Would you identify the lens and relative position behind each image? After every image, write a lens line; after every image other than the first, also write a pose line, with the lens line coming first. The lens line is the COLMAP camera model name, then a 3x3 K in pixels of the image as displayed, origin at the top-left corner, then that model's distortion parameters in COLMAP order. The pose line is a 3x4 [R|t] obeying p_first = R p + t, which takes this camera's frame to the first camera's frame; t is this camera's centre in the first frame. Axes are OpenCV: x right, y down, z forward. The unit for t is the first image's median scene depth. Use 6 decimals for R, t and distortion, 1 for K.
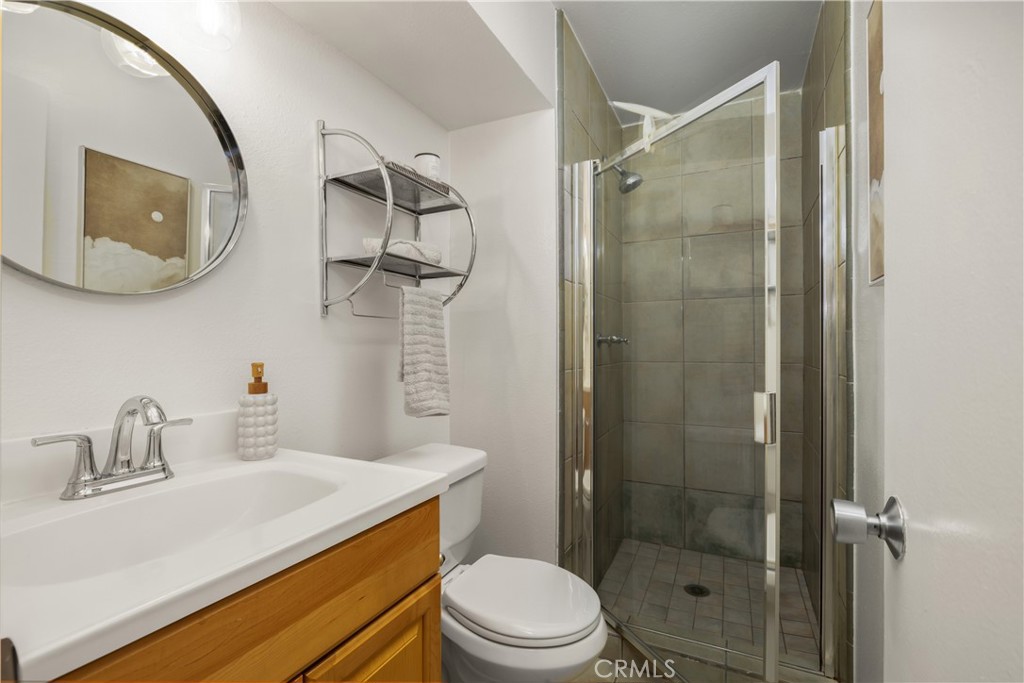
lens RADIAL K [[467.9, 0, 512.0], [0, 467.9, 341.5], [0, 0, 1]] dist [-0.001064, 0.000478]
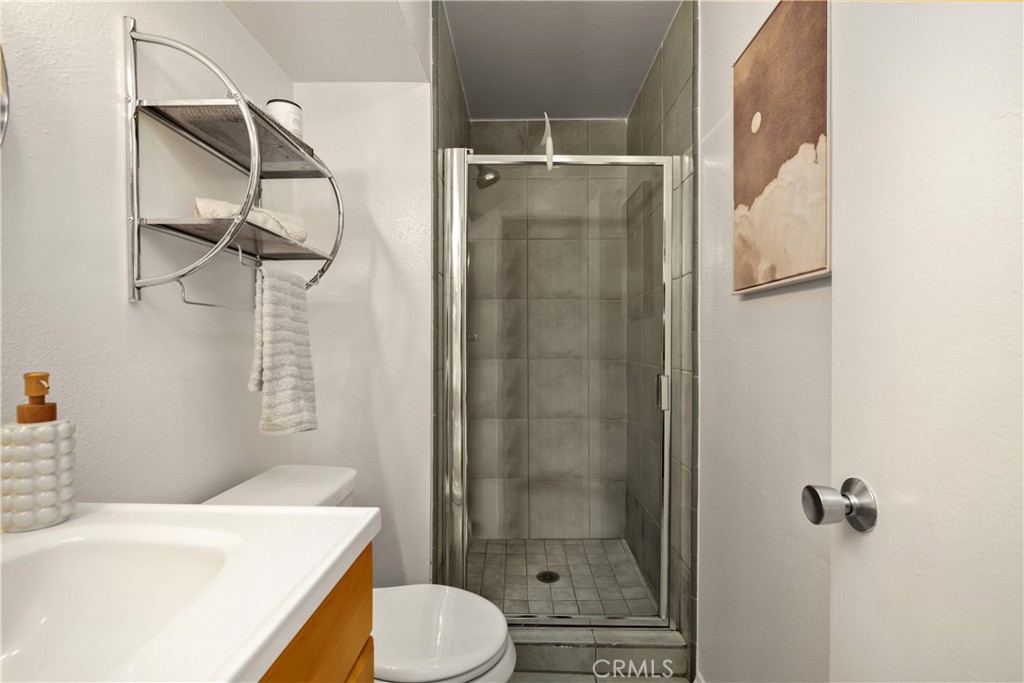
lens RADIAL K [[467.9, 0, 512.0], [0, 467.9, 341.5], [0, 0, 1]] dist [-0.001064, 0.000478]
pose [[0.905510, 0.003147, 0.424313, -0.180658], [-0.006444, 0.999959, 0.006335, -0.003407], [-0.424275, -0.008471, 0.905494, 0.126328]]
